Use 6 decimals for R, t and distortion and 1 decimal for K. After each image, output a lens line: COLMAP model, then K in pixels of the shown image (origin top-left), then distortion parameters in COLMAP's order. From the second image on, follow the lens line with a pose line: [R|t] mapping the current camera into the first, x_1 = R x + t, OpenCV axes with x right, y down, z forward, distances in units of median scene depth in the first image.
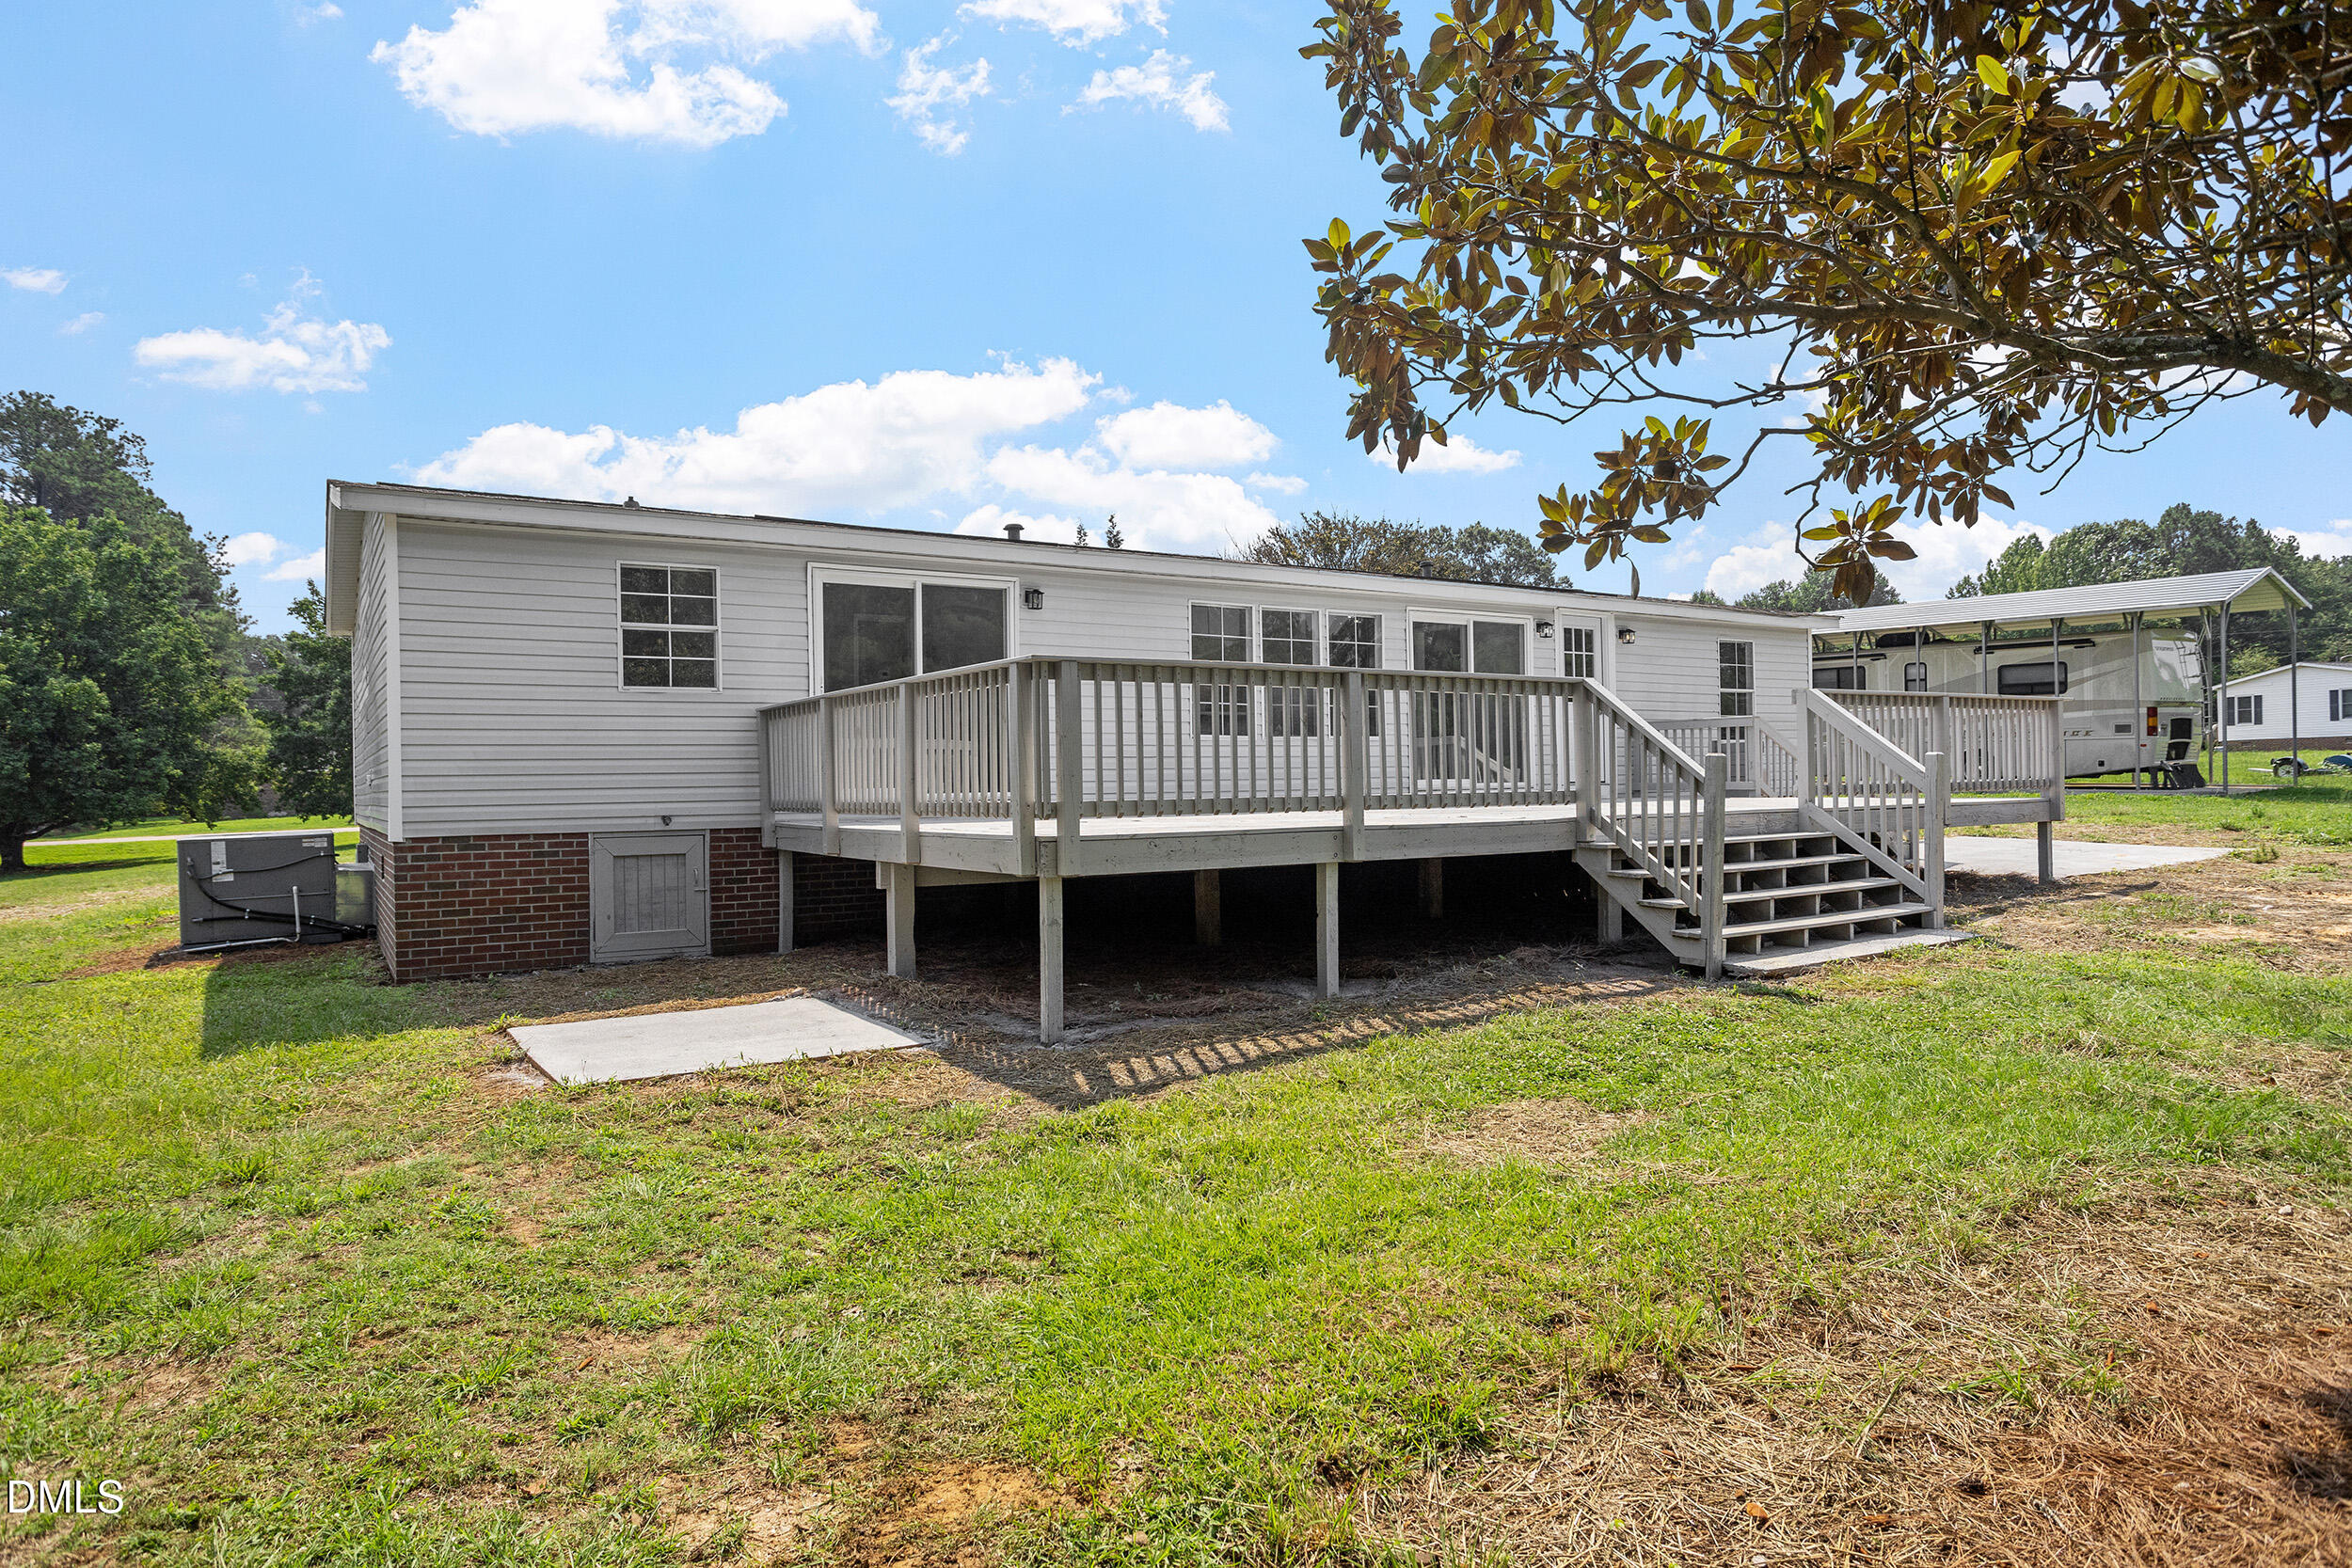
lens RADIAL K [[1466.4, 0, 1176.3], [0, 1466.4, 787.2], [0, 0, 1]] dist [-0.009471, 0.001378]
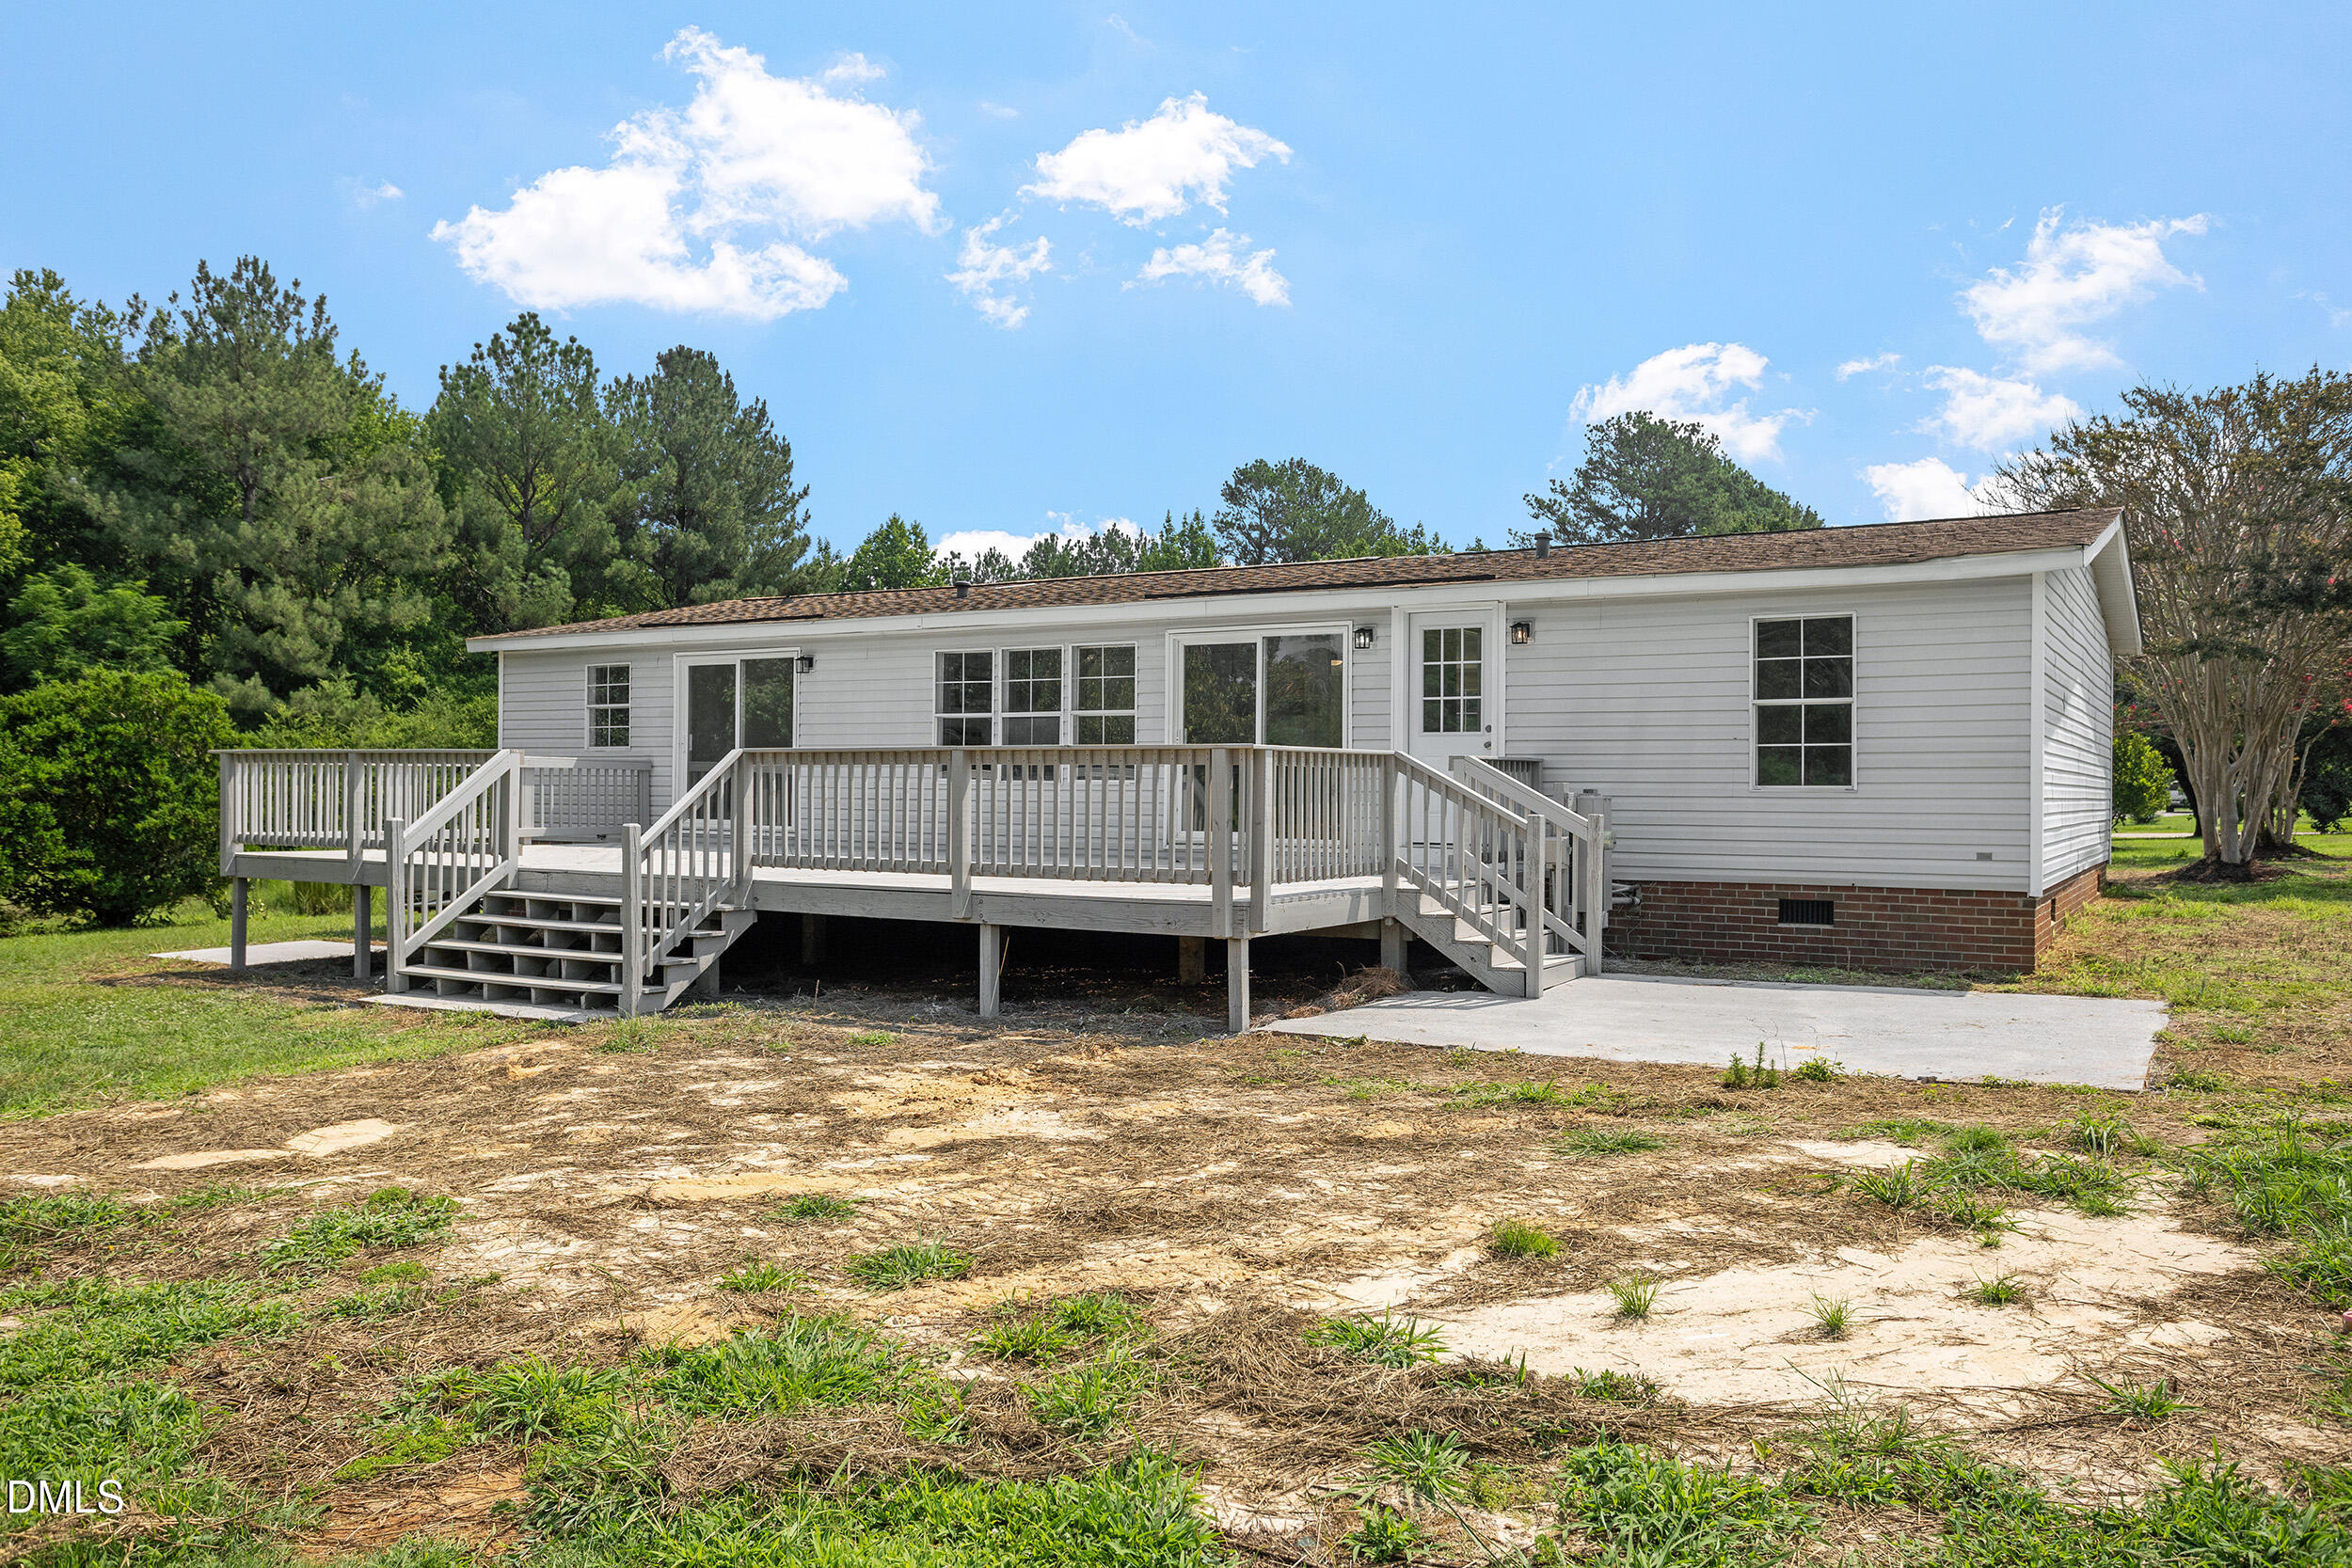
lens RADIAL K [[1925.2, 0, 1171.3], [0, 1925.2, 779.1], [0, 0, 1]] dist [-0.007735, -0.002487]
pose [[0.379425, 0.012939, -0.925132, 1.461014], [-0.016966, 0.999831, 0.007026, -0.054070], [0.925067, 0.013030, 0.379581, 0.709616]]
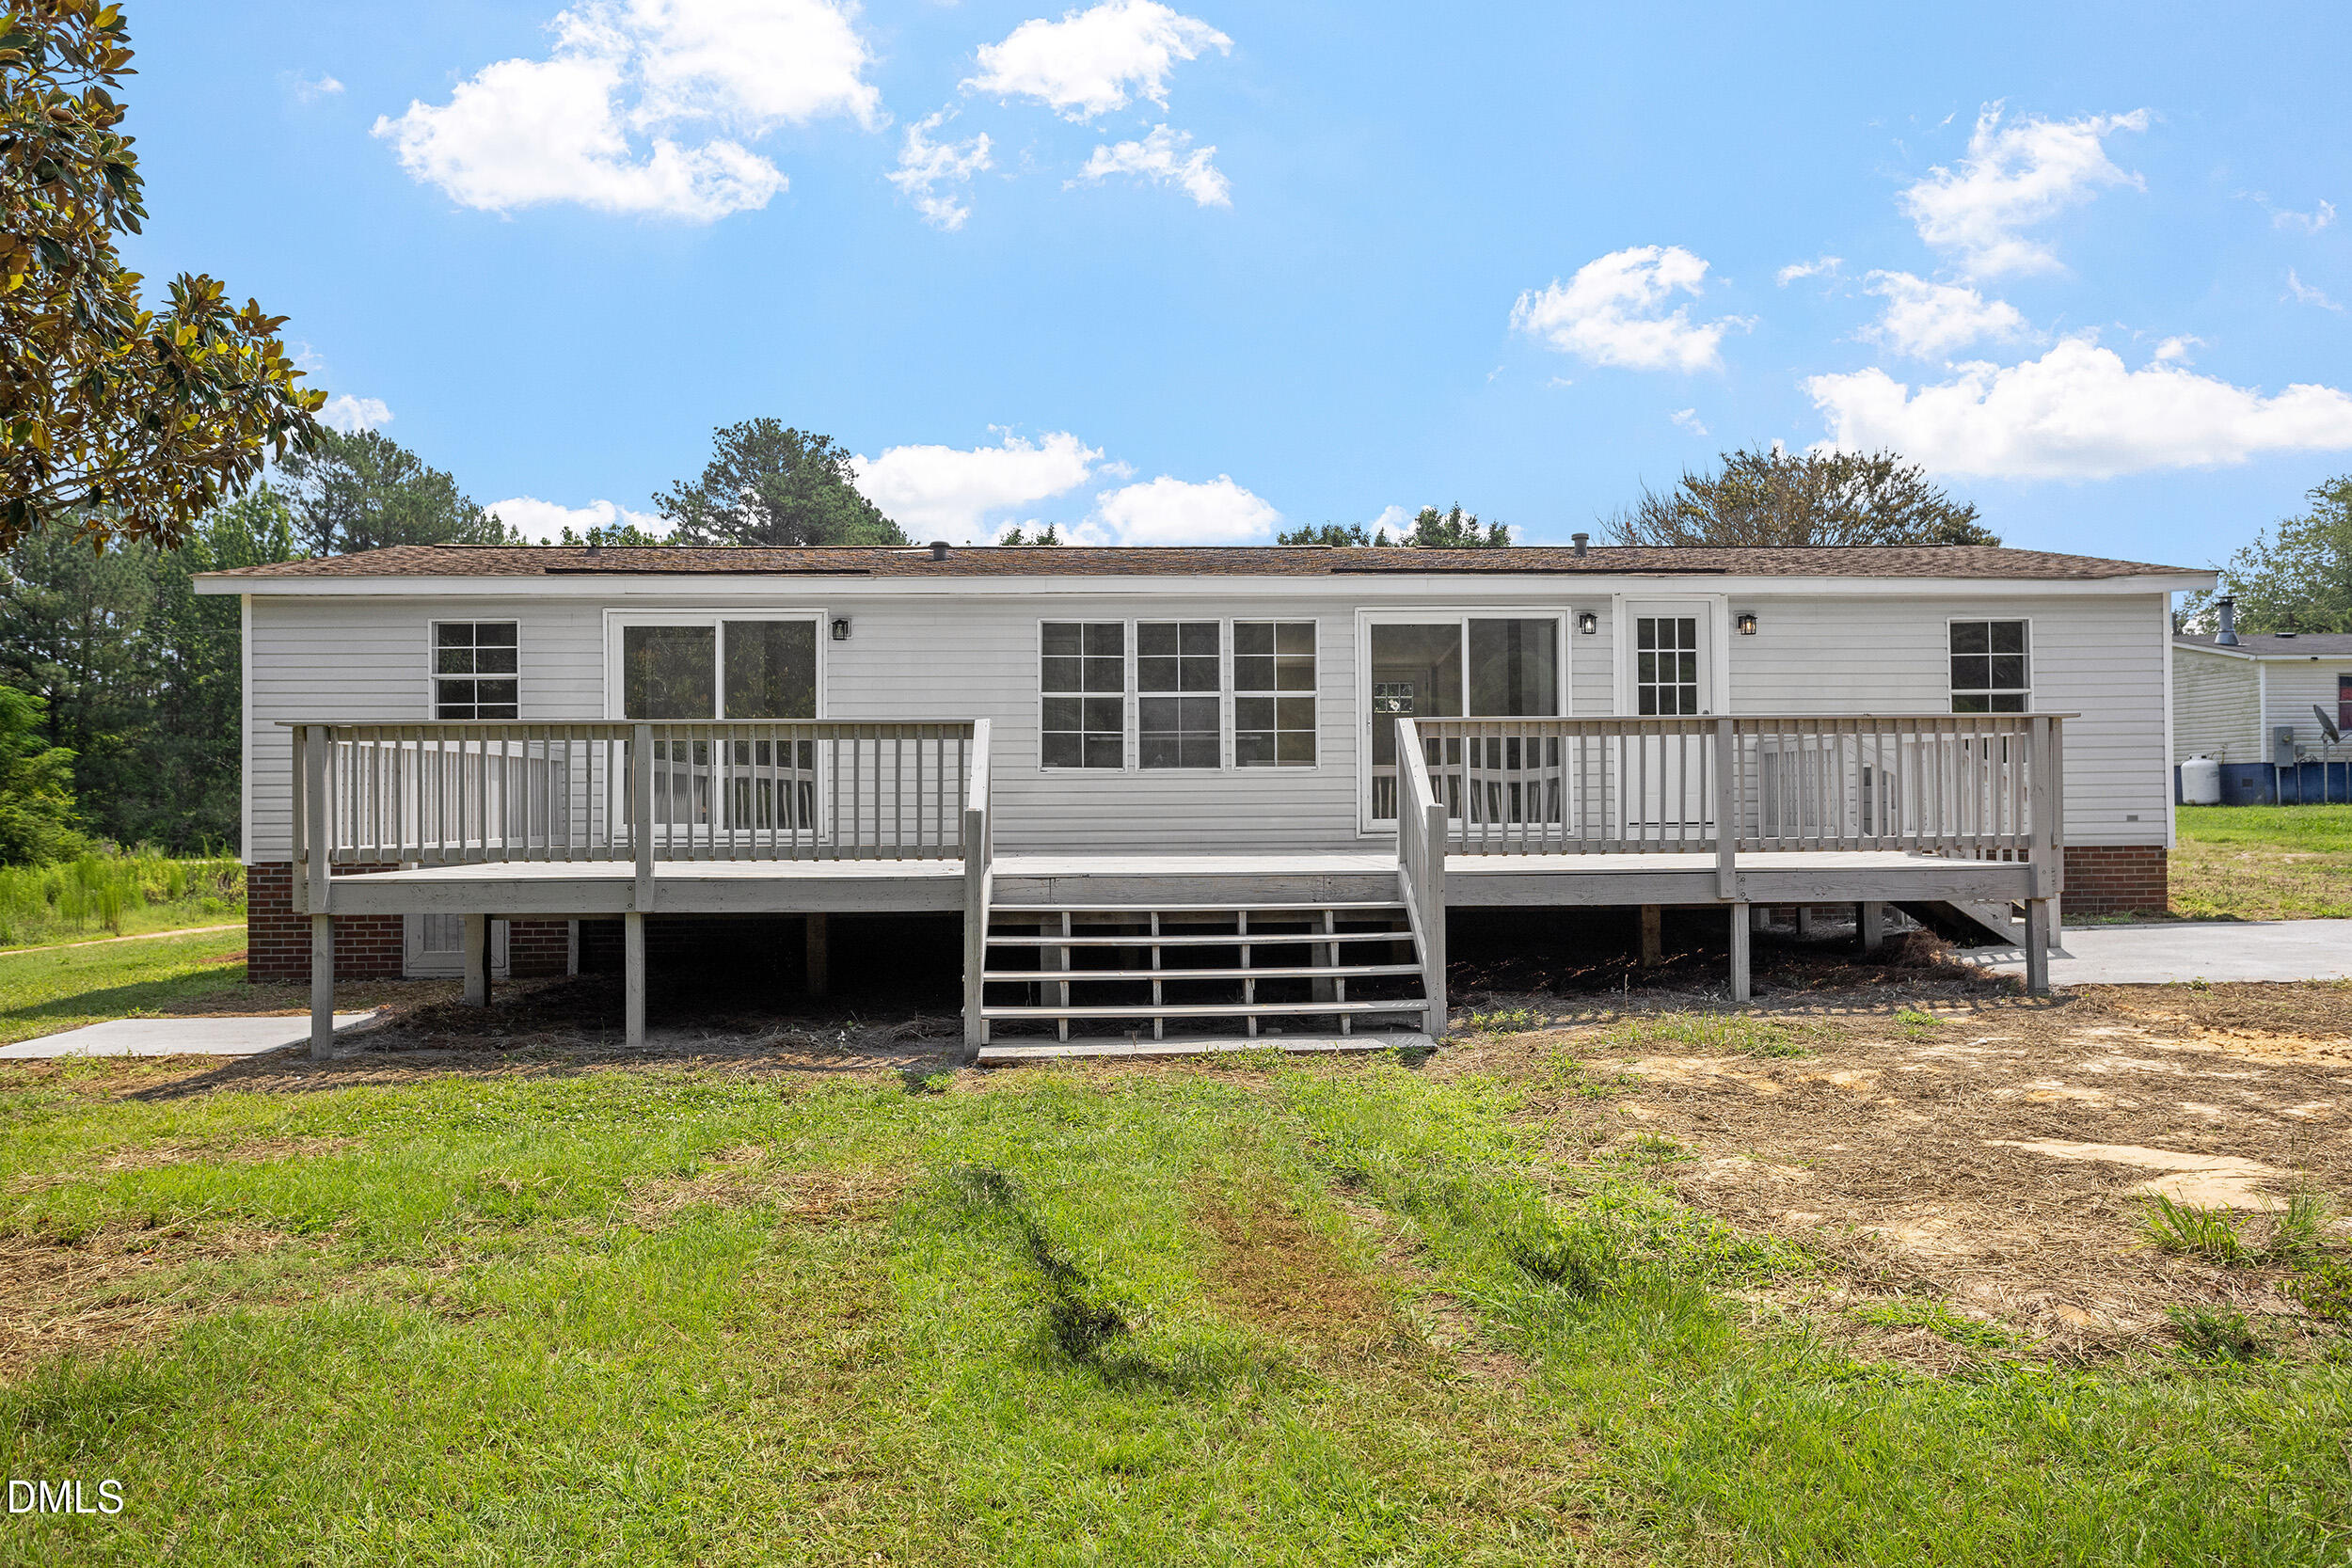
lens RADIAL K [[1887.5, 0, 1178.3], [0, 1887.5, 783.9], [0, 0, 1]] dist [-0.006763, 0.010634]
pose [[0.848459, 0.004186, -0.529244, 0.765243], [-0.007819, 0.999959, -0.004626, -0.023439], [0.529203, 0.008063, 0.848457, 0.070734]]
